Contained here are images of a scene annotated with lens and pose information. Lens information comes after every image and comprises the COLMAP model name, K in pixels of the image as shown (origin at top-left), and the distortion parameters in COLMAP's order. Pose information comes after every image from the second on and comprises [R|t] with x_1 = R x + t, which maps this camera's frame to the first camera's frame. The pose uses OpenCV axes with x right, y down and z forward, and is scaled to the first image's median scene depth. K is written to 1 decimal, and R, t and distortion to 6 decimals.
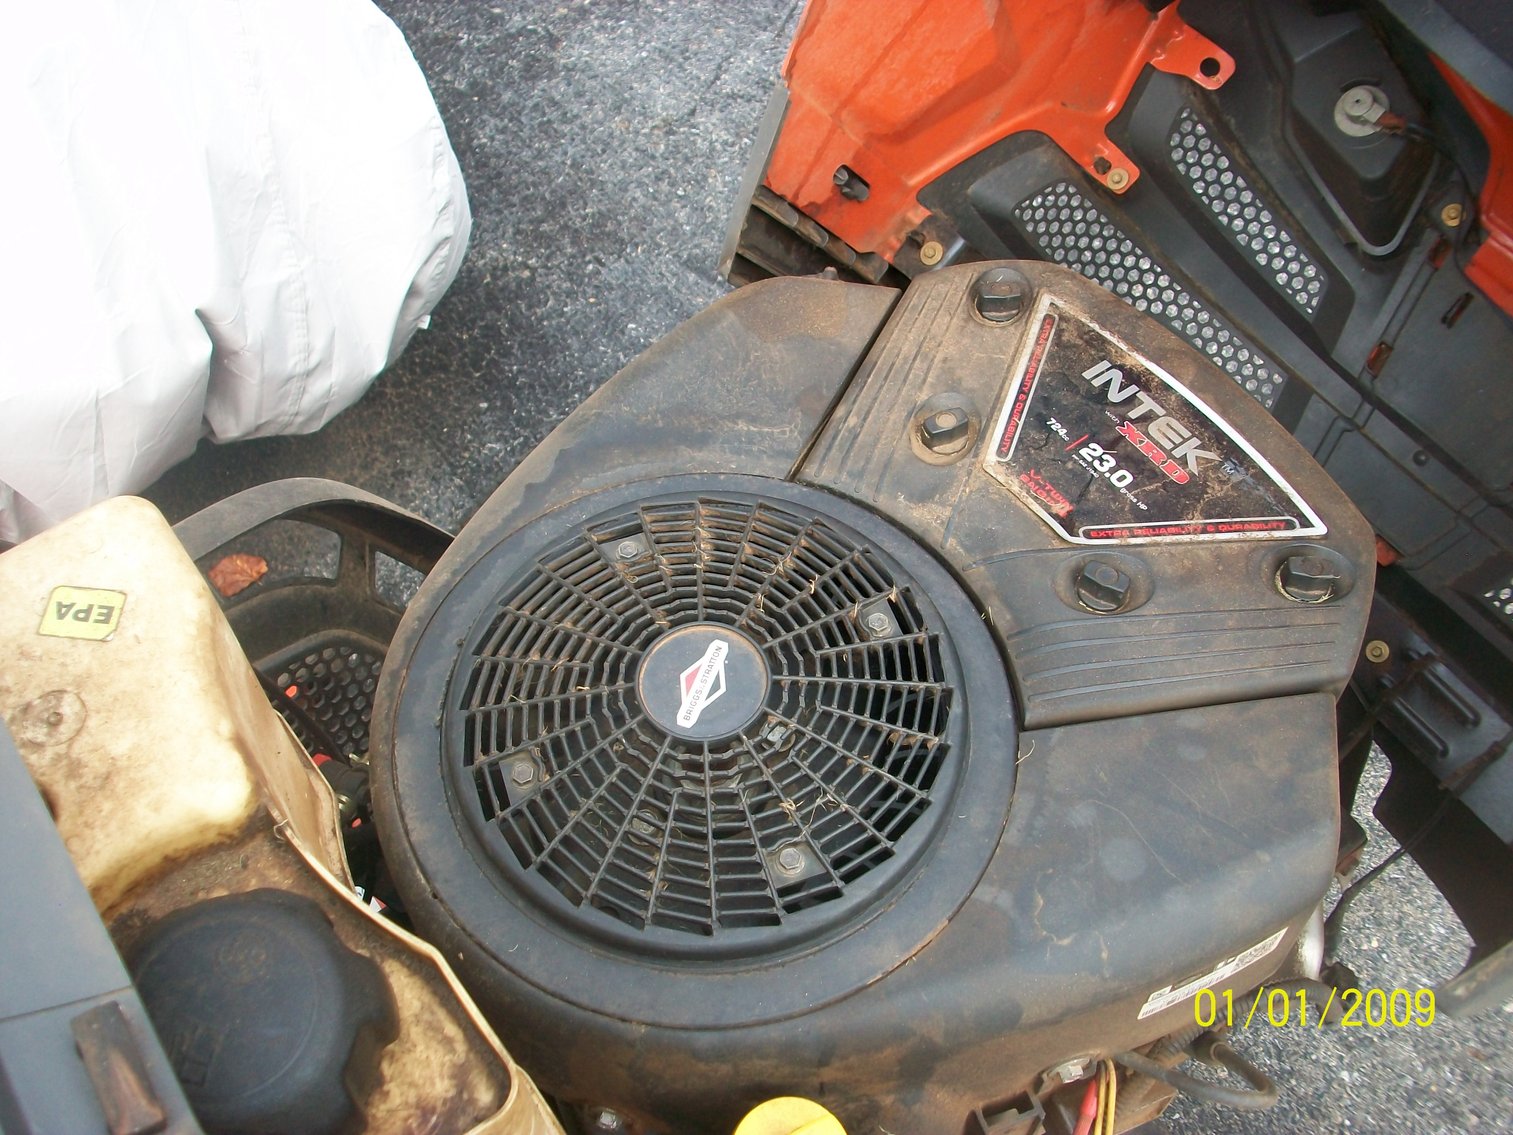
lens RADIAL K [[1531.5, 0, 757.9], [0, 1531.5, 571.7], [0, 0, 1]] dist [-0.109814, 0.000000]
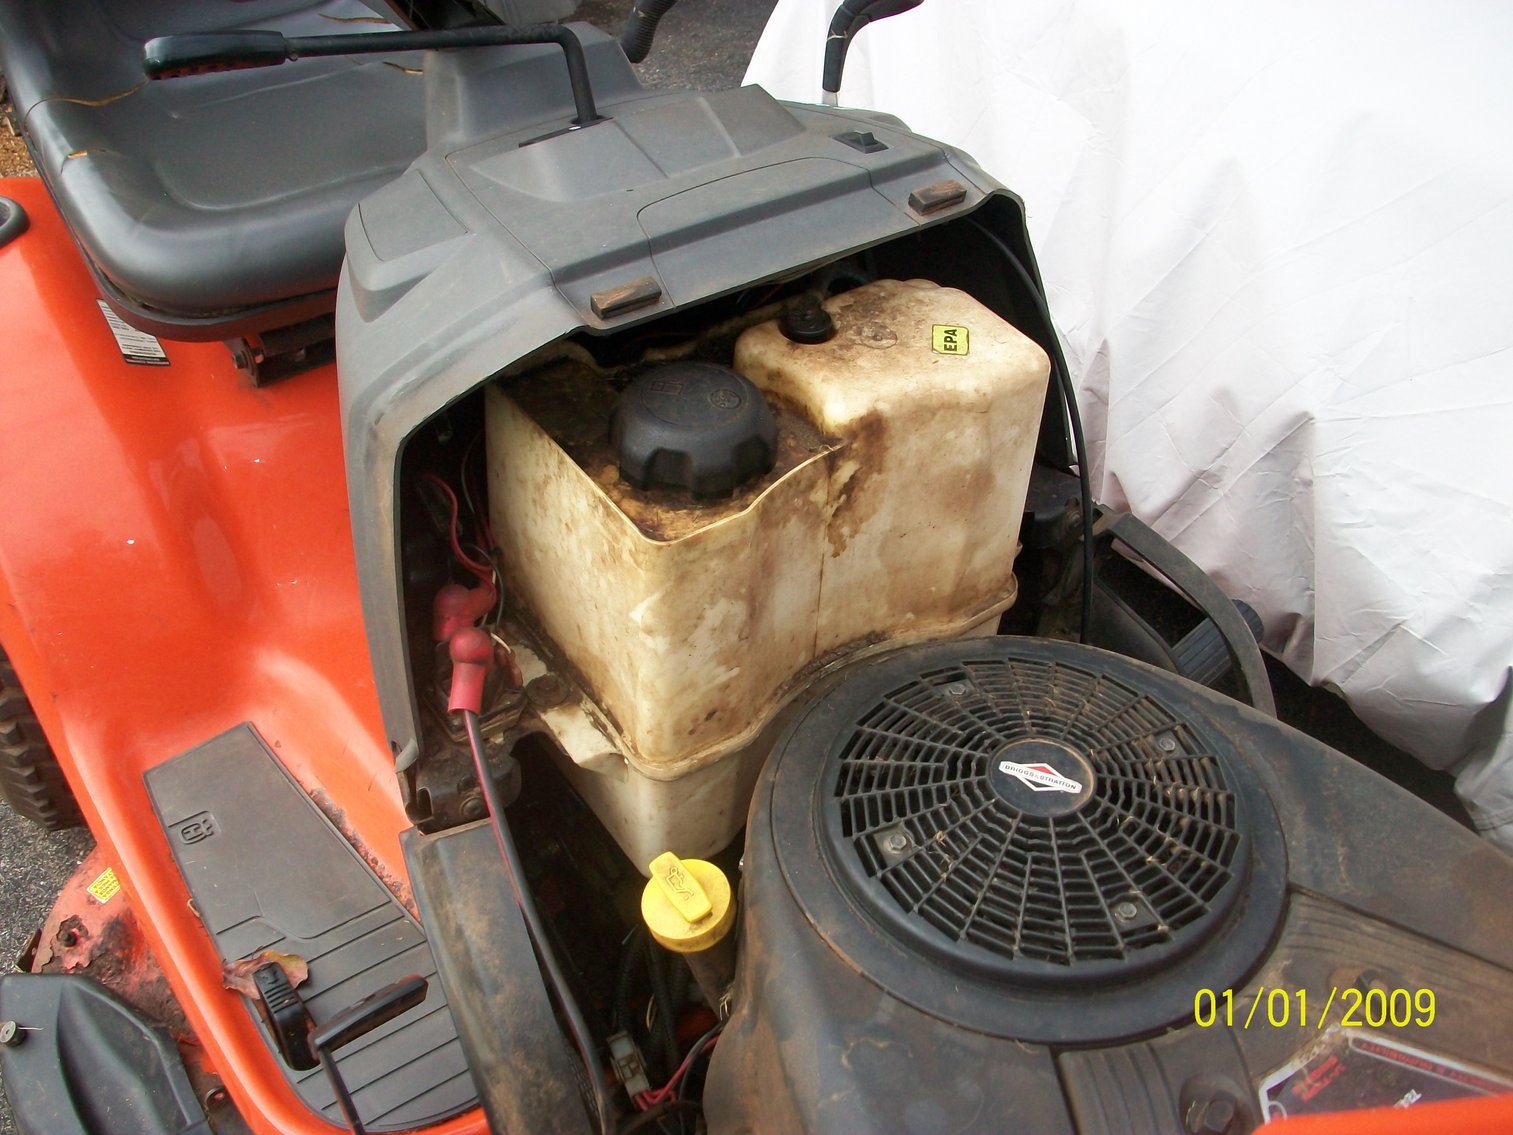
lens RADIAL K [[1531.5, 0, 757.5], [0, 1531.5, 565.3], [0, 0, 1]] dist [-0.109814, 0.000000]
pose [[-0.010367, 0.672932, -0.739632, 0.786104], [-0.853727, 0.379151, 0.356925, -0.243568], [0.520618, 0.635144, 0.570569, 0.081997]]
